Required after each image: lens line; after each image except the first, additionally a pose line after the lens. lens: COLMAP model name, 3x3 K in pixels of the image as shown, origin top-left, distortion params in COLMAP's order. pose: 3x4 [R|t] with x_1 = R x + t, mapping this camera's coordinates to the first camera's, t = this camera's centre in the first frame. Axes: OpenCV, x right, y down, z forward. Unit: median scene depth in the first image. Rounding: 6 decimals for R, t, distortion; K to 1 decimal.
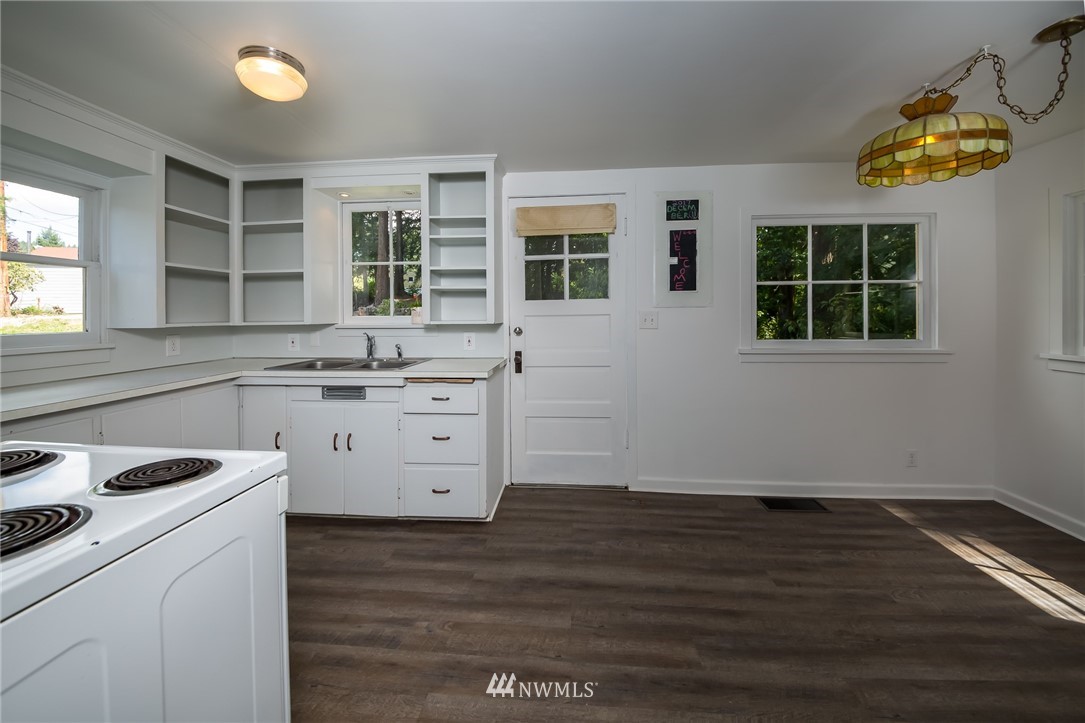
lens RADIAL K [[404.0, 0, 540.7], [0, 404.0, 313.7], [0, 0, 1]] dist [0.013182, -0.011167]
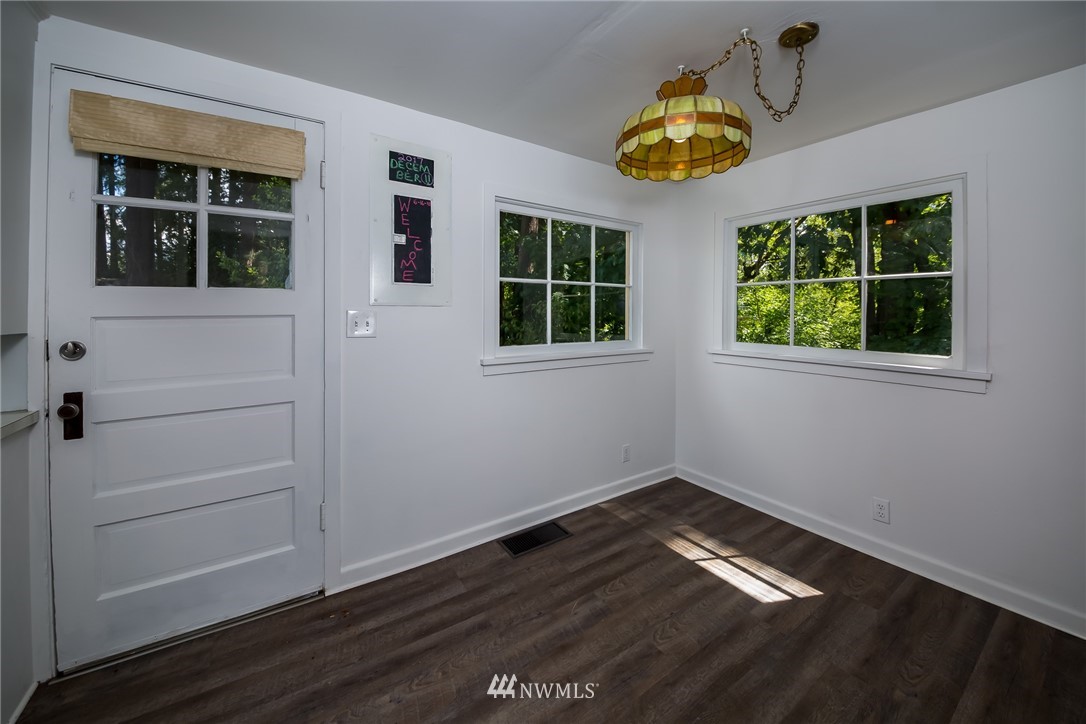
lens RADIAL K [[404.4, 0, 541.2], [0, 404.4, 314.2], [0, 0, 1]] dist [0.013182, -0.011167]
pose [[0.783803, 0.005704, 0.620983, 0.098937], [-0.005463, 0.999982, -0.002289, -0.001405], [-0.620985, -0.001598, 0.783821, 0.343372]]
